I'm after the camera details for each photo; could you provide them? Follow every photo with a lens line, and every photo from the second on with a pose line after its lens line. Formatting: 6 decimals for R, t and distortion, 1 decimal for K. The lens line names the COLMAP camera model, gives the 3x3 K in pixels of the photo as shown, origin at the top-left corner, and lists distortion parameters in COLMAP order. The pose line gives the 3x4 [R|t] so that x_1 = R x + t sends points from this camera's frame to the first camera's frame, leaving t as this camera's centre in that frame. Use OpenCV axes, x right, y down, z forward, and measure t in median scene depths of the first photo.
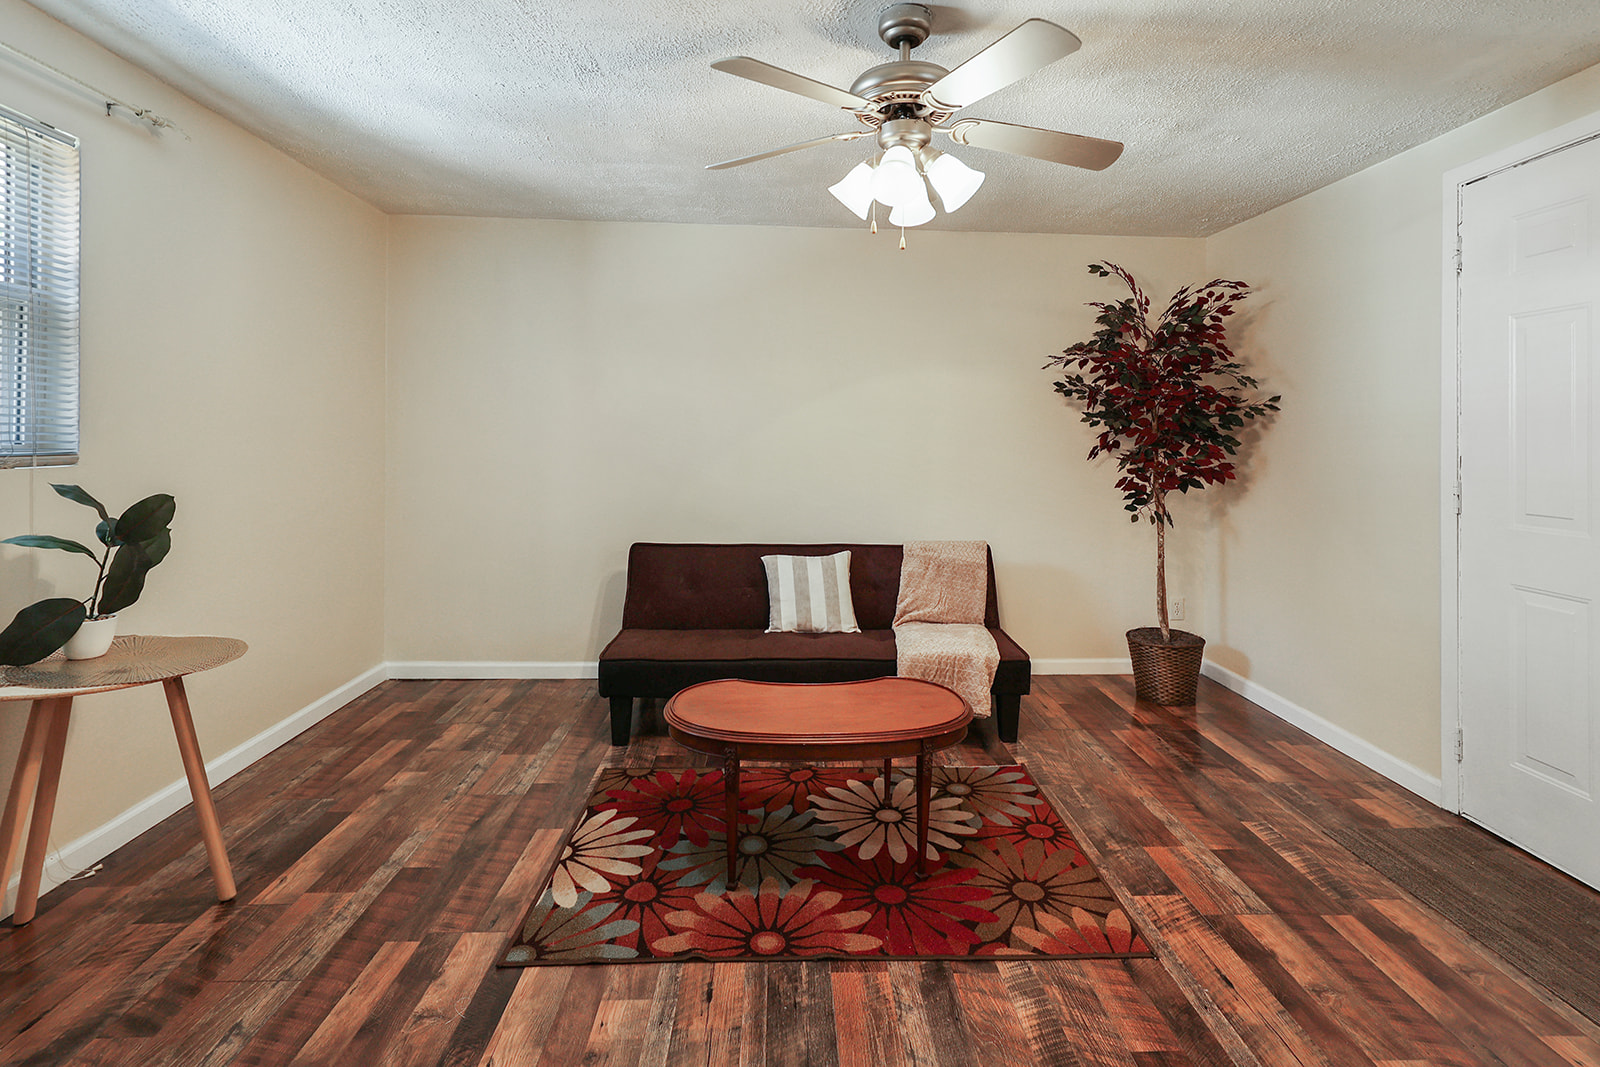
lens RADIAL K [[749.0, 0, 807.8], [0, 749.0, 524.3], [0, 0, 1]] dist [-0.037475, 0.006684]
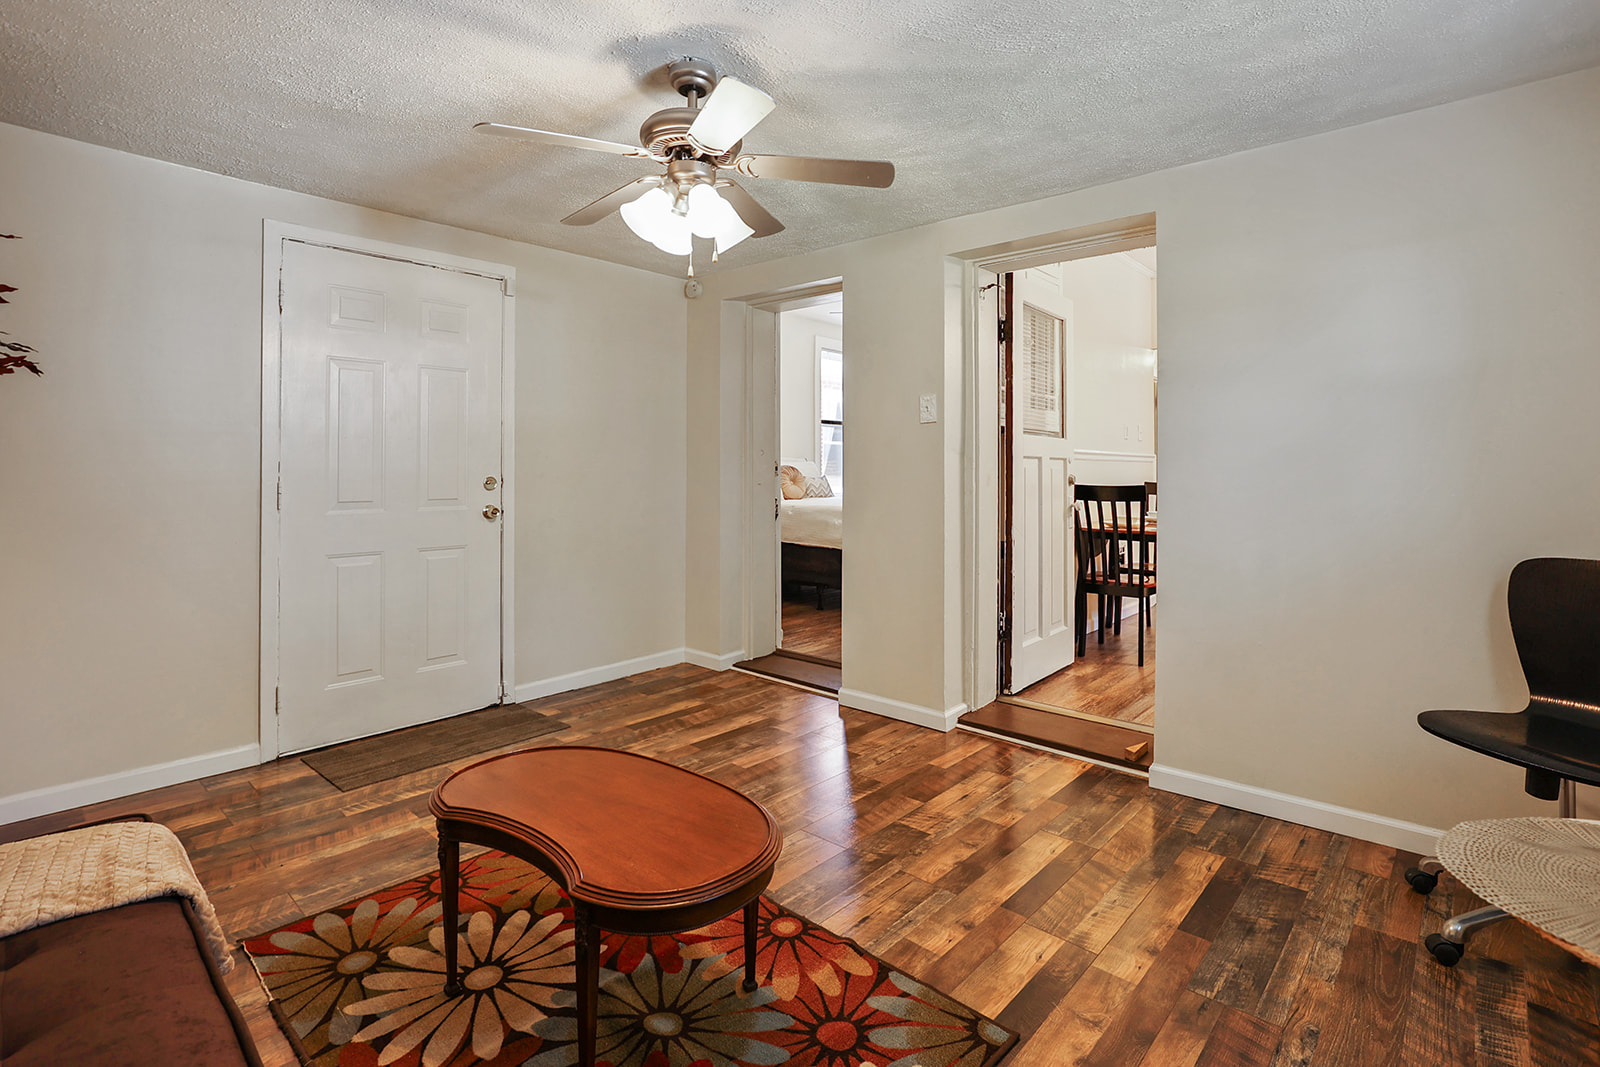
lens RADIAL K [[749.0, 0, 806.8], [0, 749.0, 539.7], [0, 0, 1]] dist [-0.037475, 0.006684]
pose [[-0.710328, -0.092980, 0.697703, -0.787121], [0.061299, 0.979299, 0.192915, -0.197653], [-0.701197, 0.179802, -0.689923, 1.643775]]
